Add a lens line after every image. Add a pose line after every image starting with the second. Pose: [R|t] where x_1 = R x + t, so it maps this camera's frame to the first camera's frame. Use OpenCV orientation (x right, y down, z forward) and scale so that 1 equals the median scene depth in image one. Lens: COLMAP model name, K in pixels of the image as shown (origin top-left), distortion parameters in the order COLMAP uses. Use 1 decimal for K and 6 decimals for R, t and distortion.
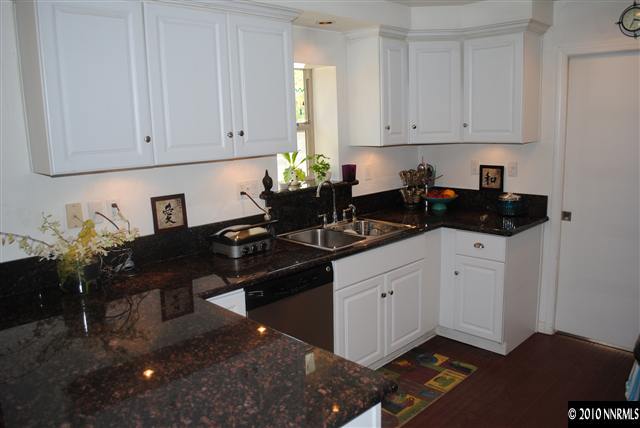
lens RADIAL K [[510.2, 0, 320.0], [0, 510.2, 214.0], [0, 0, 1]] dist [-0.069481, -0.000894]
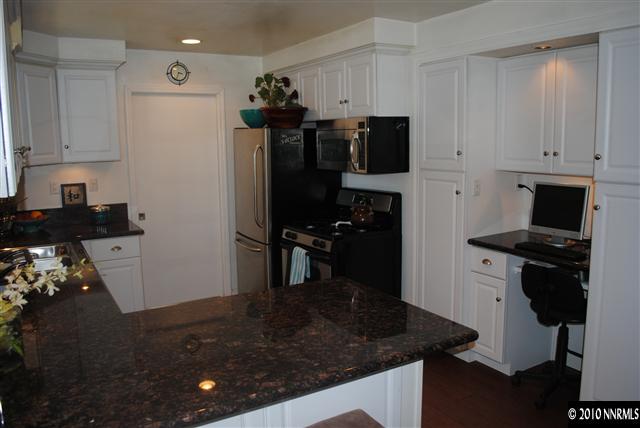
lens RADIAL K [[510.2, 0, 320.0], [0, 510.2, 214.0], [0, 0, 1]] dist [-0.069481, -0.000894]
pose [[0.237943, -0.117890, 0.964098, -0.604256], [0.180874, 0.980622, 0.075270, -0.016006], [-0.954289, 0.156470, 0.254655, 0.218216]]
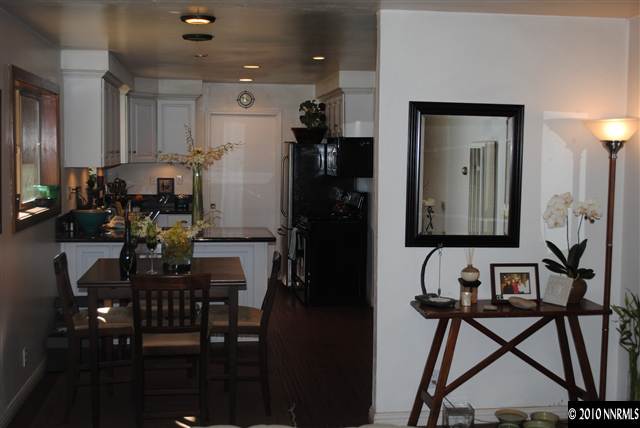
lens RADIAL K [[807.6, 0, 320.0], [0, 807.6, 214.0], [0, 0, 1]] dist [-0.034652, -0.008921]
pose [[0.582172, -0.027469, 0.812602, -1.420530], [0.115975, 0.992015, -0.049554, 0.194229], [-0.804752, 0.123091, 0.580709, -0.819390]]
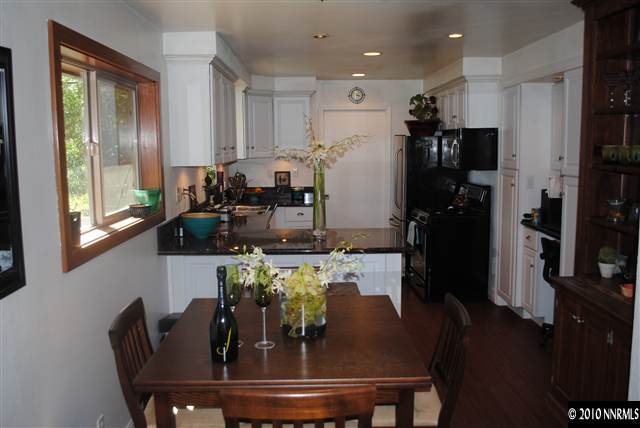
lens RADIAL K [[553.8, 0, 320.0], [0, 553.8, 214.0], [0, 0, 1]] dist [-0.072271, 0.000587]
pose [[0.675519, -0.068647, 0.734140, -0.930905], [0.119601, 0.992673, -0.017228, 0.089674], [-0.727578, 0.099442, 0.678779, -0.311767]]
